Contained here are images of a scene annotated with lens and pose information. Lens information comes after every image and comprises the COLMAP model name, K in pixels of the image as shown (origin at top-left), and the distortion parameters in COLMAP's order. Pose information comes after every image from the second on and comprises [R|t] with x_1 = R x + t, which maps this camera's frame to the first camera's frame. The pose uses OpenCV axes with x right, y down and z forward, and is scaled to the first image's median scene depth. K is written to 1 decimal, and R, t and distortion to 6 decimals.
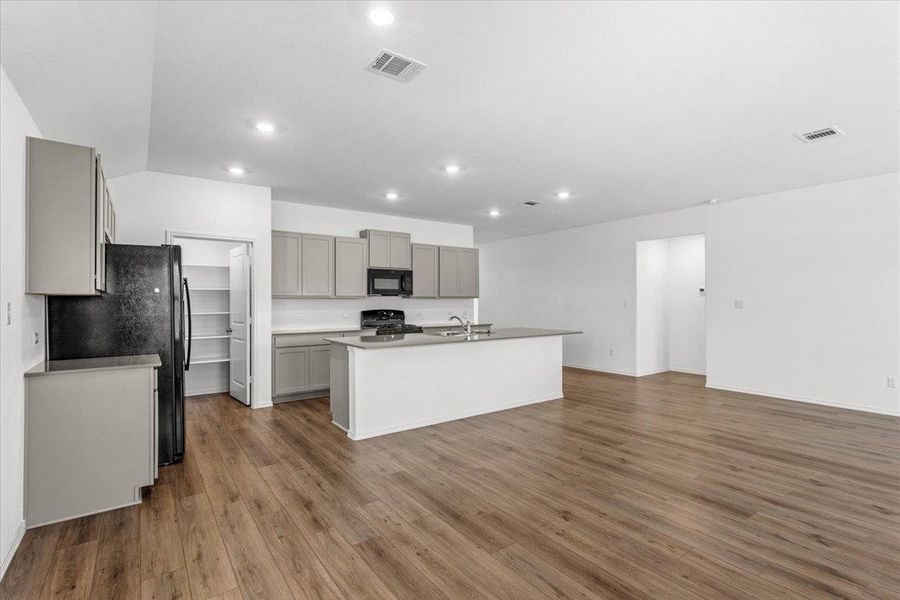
lens RADIAL K [[426.2, 0, 448.7], [0, 426.2, 300.1], [0, 0, 1]] dist [0.004417, -0.000495]
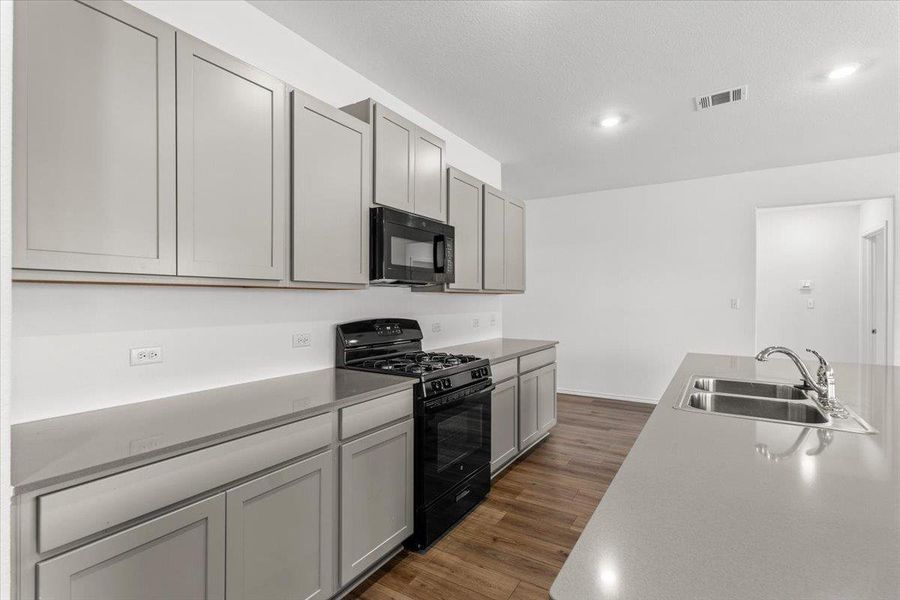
lens RADIAL K [[426.2, 0, 457.4], [0, 426.2, 301.0], [0, 0, 1]] dist [0.004417, -0.000495]
pose [[0.923249, 0.002162, 0.384196, -0.261830], [-0.005605, 0.999954, 0.007841, 0.001922], [-0.384161, -0.009393, 0.923218, 0.637328]]
